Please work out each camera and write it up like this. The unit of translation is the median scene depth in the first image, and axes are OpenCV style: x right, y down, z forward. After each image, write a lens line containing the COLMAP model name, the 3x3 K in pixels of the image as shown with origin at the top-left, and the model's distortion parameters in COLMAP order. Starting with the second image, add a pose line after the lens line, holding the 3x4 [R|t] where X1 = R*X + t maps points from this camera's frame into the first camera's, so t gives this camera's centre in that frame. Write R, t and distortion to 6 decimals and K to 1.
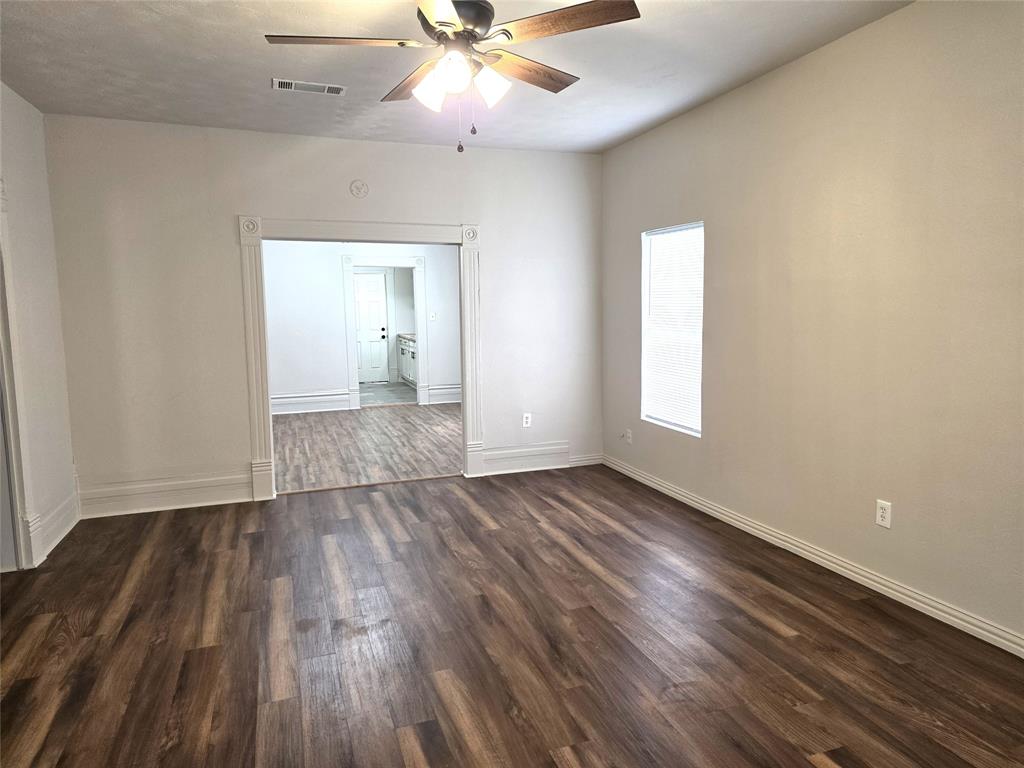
lens RADIAL K [[682.7, 0, 513.4], [0, 682.7, 383.7], [0, 0, 1]] dist [-0.000171, 0.000035]
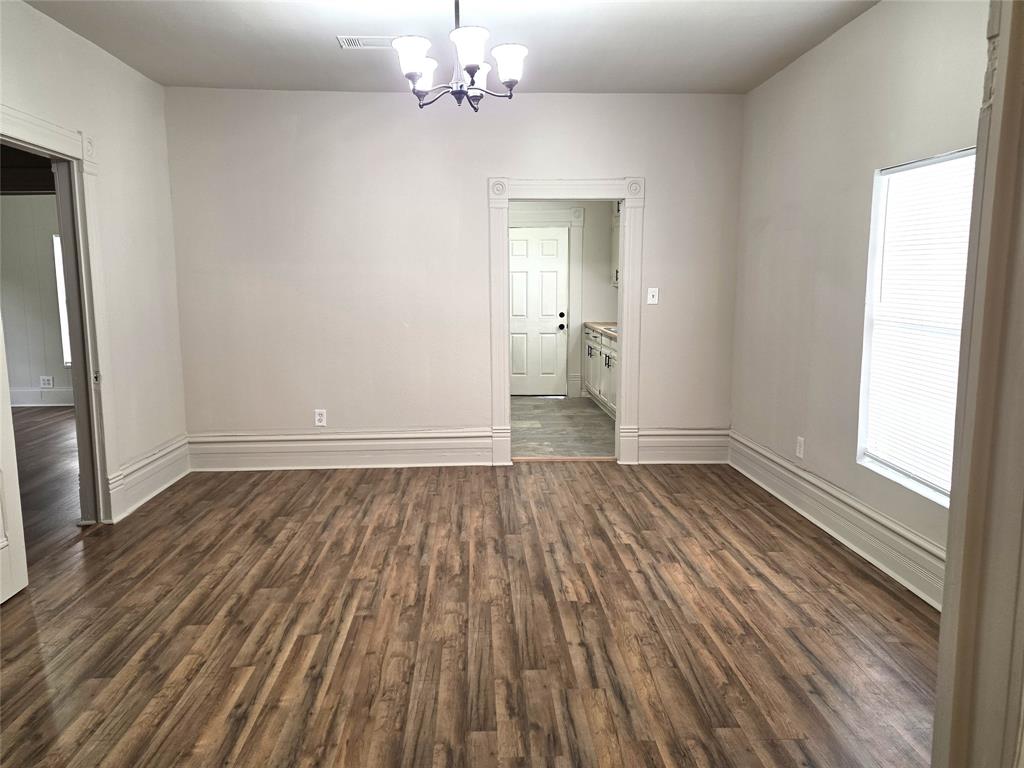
lens RADIAL K [[682.7, 0, 511.3], [0, 682.7, 381.4], [0, 0, 1]] dist [-0.000171, 0.000035]
pose [[0.963729, 0.049919, -0.262173, -0.070376], [-0.041860, 0.998466, 0.036239, -0.041423], [0.263580, -0.023950, 0.964340, 0.398020]]
